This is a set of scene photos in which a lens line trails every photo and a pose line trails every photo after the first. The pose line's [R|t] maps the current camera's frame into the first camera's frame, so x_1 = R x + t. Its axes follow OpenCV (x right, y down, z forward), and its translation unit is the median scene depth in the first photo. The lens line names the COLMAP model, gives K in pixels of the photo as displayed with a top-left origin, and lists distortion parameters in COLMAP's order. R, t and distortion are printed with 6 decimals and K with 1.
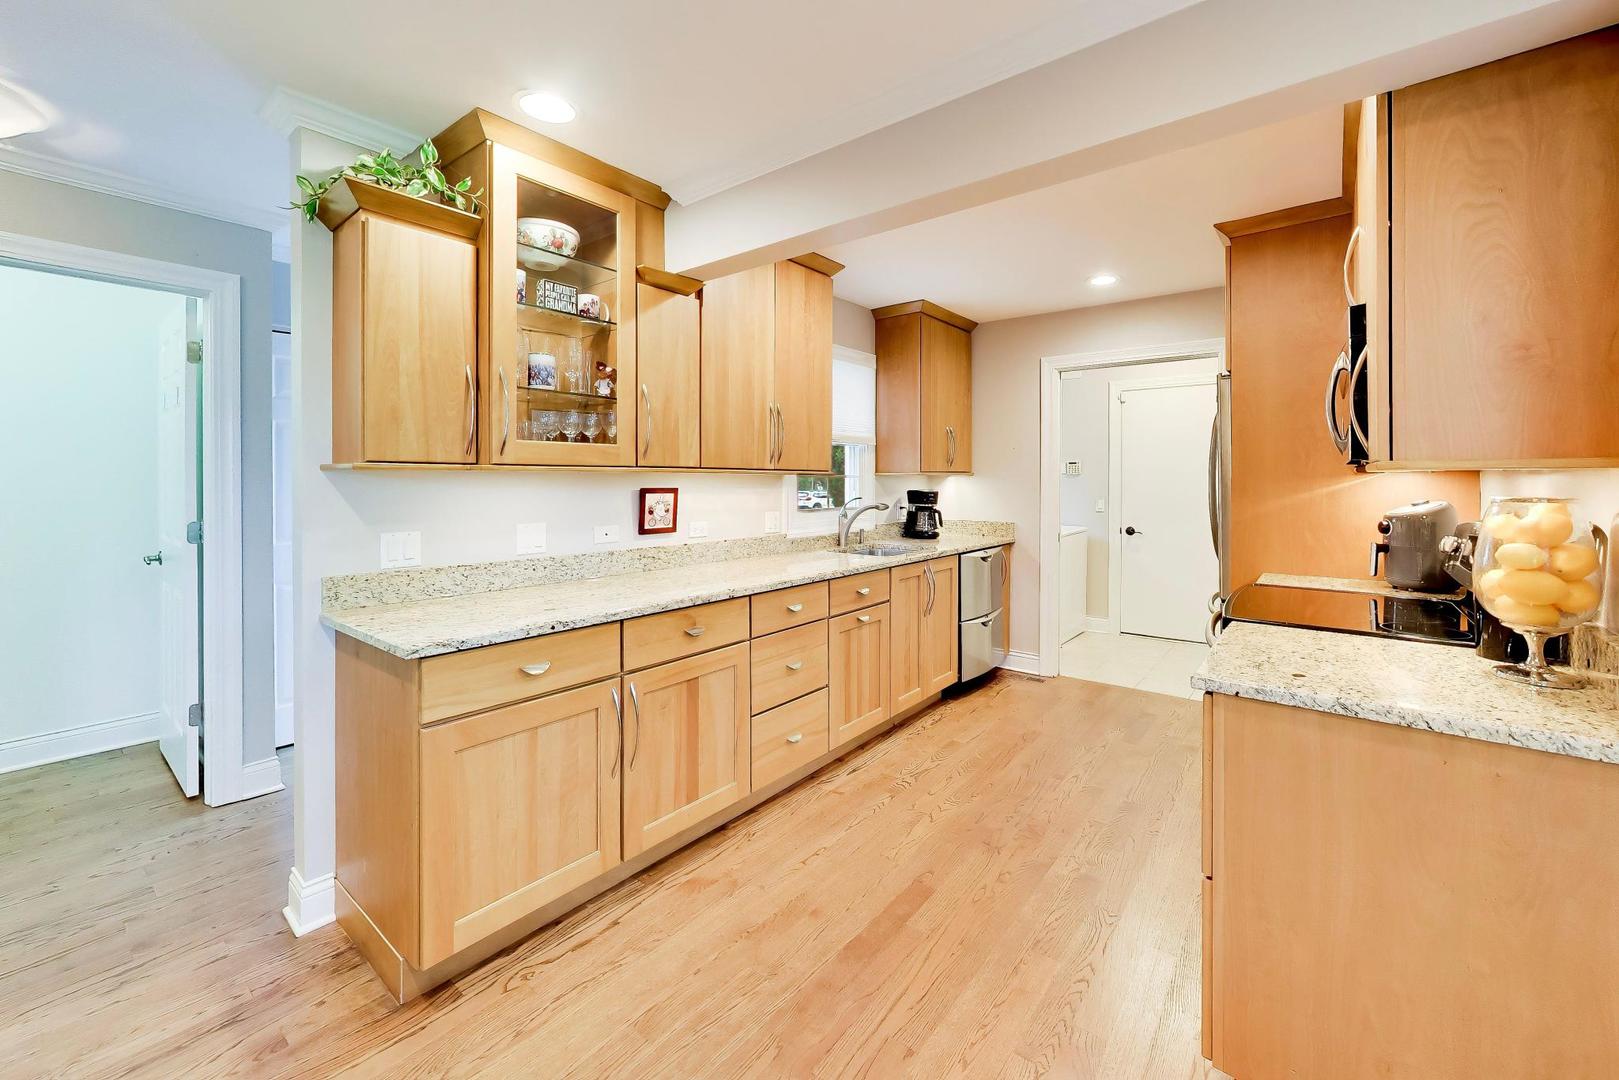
lens RADIAL K [[646.5, 0, 811.2], [0, 646.5, 477.2], [0, 0, 1]] dist [0.001189, 0.000262]
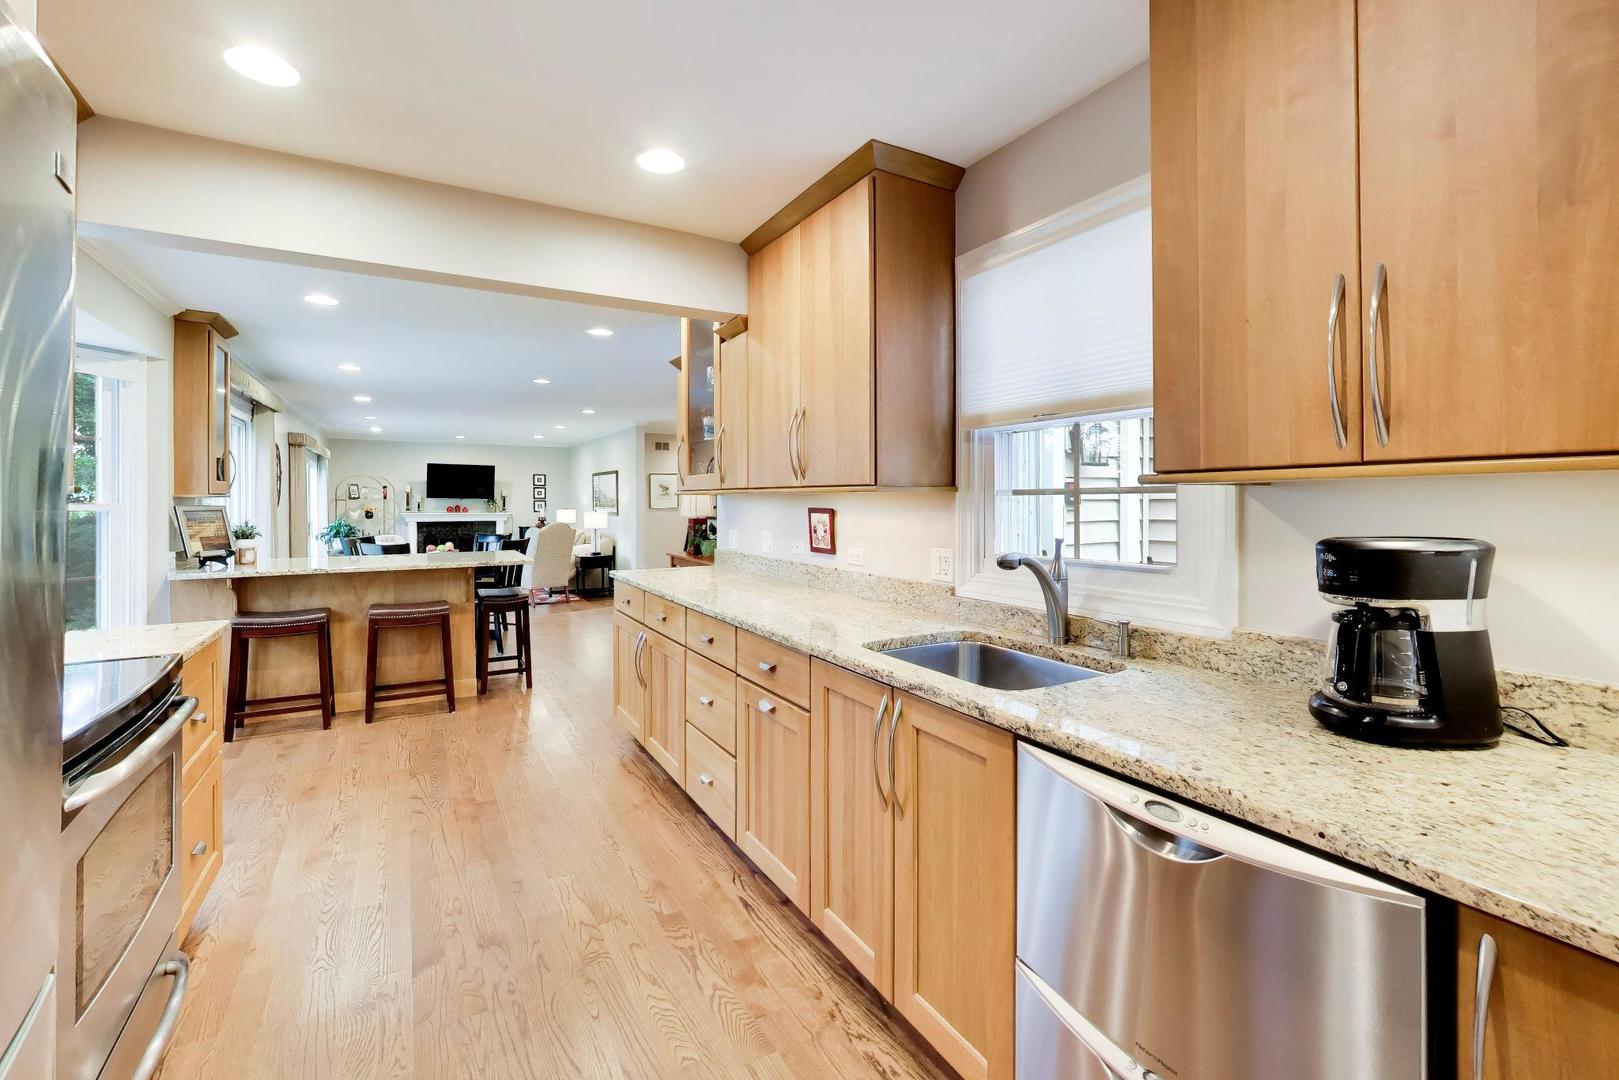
lens RADIAL K [[680.8, 0, 803.7], [0, 680.8, 500.9], [0, 0, 1]] dist [0.000647, 0.000021]
pose [[-0.356252, 0.001692, -0.934389, 0.773008], [0.002163, 0.999997, 0.000986, 0.004670], [0.934388, -0.001670, -0.356254, 1.369616]]
